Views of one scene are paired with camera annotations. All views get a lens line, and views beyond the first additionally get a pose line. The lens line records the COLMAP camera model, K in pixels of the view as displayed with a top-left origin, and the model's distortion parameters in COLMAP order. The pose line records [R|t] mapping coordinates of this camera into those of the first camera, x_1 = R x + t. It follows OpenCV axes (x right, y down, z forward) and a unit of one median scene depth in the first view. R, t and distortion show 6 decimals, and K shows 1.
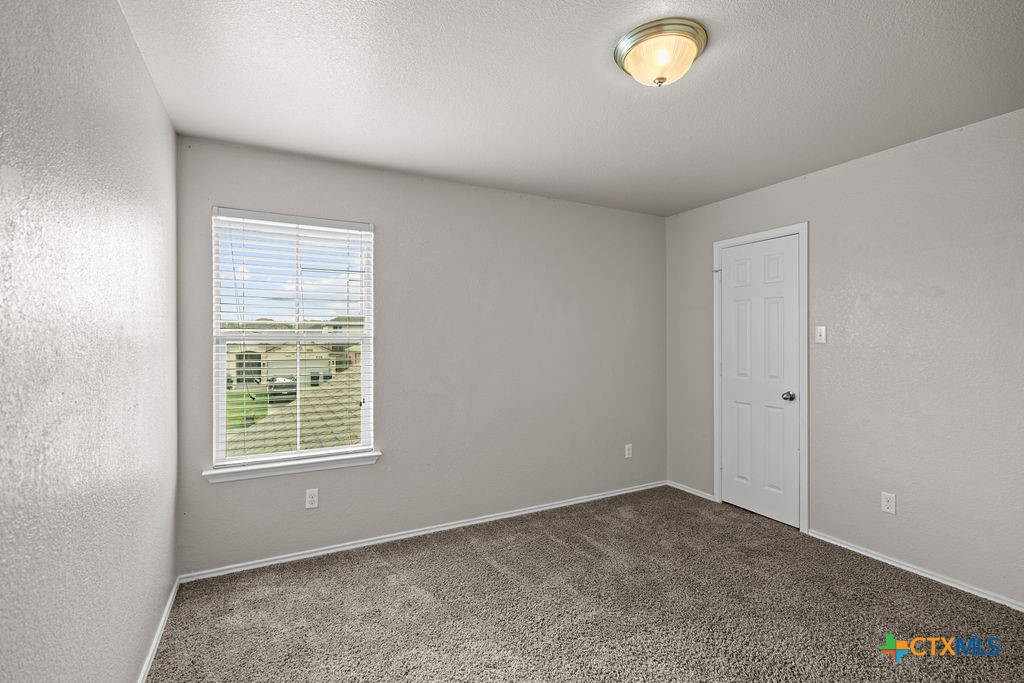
lens RADIAL K [[456.9, 0, 504.5], [0, 456.9, 342.4], [0, 0, 1]] dist [-0.001436, 0.000308]
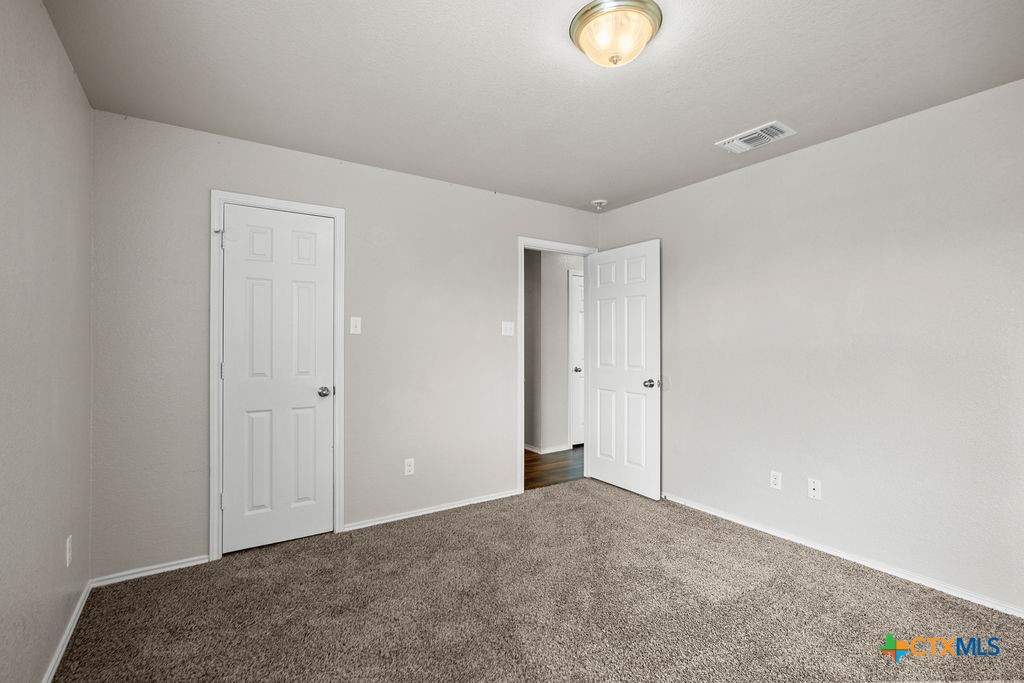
lens RADIAL K [[456.9, 0, 504.5], [0, 456.9, 342.4], [0, 0, 1]] dist [-0.001436, 0.000308]
pose [[-0.084371, 0.004584, 0.996424, -0.309394], [0.009933, 0.999944, -0.003759, 0.024591], [-0.996385, 0.009580, -0.084412, 0.690097]]
